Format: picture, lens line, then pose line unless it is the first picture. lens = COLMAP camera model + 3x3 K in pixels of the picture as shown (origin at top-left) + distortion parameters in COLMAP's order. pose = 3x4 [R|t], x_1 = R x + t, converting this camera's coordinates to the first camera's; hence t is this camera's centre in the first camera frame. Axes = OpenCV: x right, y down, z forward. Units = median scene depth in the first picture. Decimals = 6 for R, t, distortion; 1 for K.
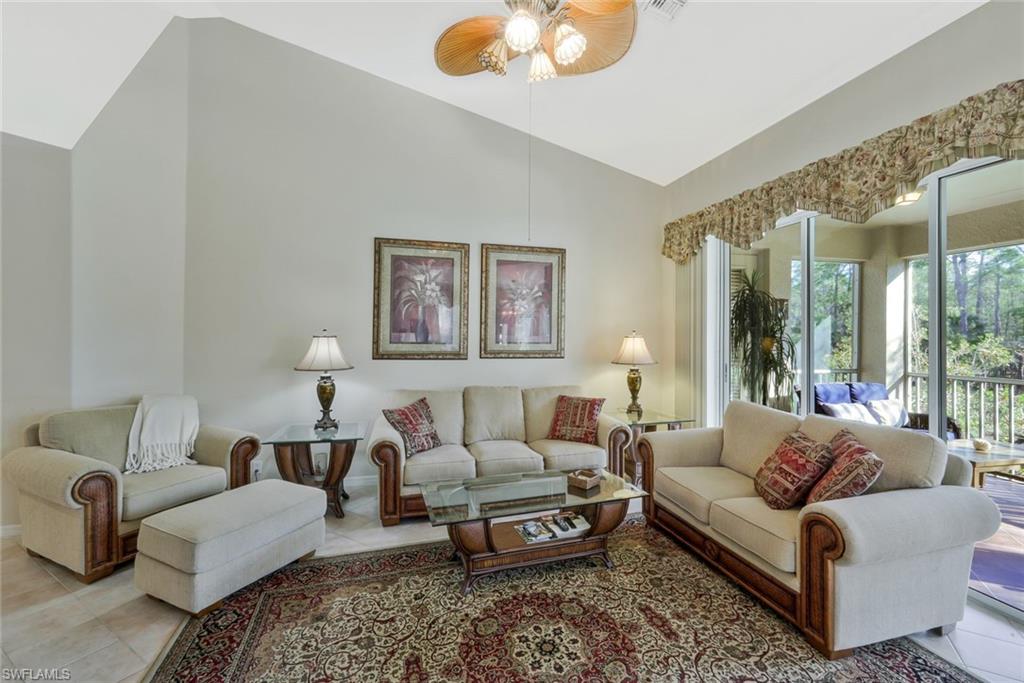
lens RADIAL K [[432.0, 0, 508.0], [0, 432.0, 330.0], [0, 0, 1]] dist [0.003077, -0.002355]
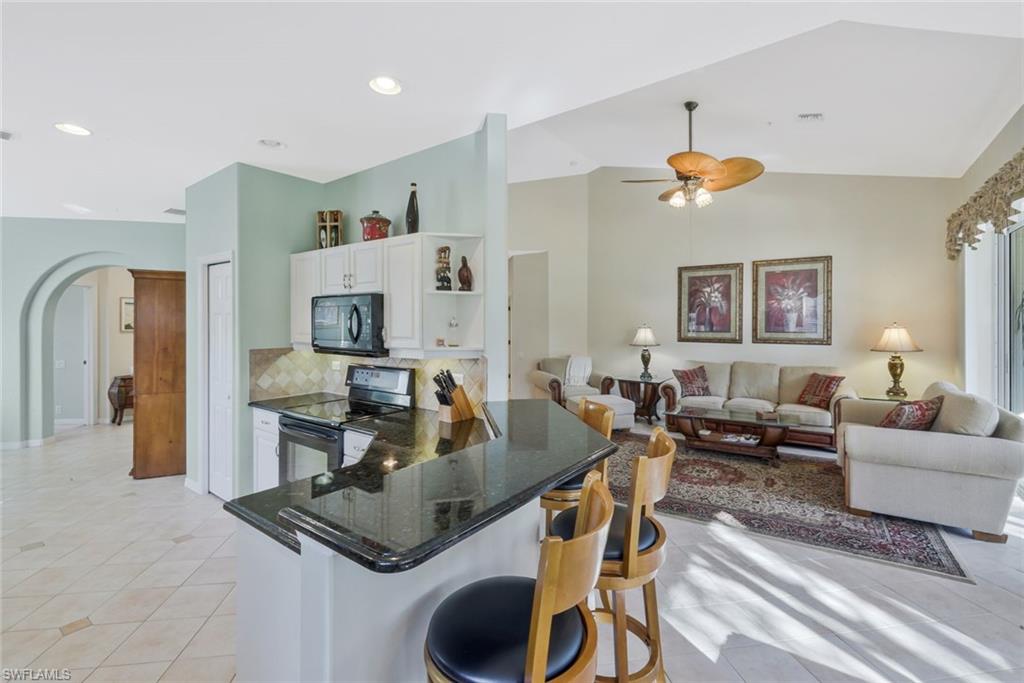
lens RADIAL K [[432.0, 0, 511.4], [0, 432.0, 329.5], [0, 0, 1]] dist [0.003077, -0.002355]
pose [[0.625946, 0.002413, -0.779863, 0.574949], [0.011068, 0.999867, 0.011977, -0.004628], [0.779788, -0.016128, 0.625836, -0.522977]]
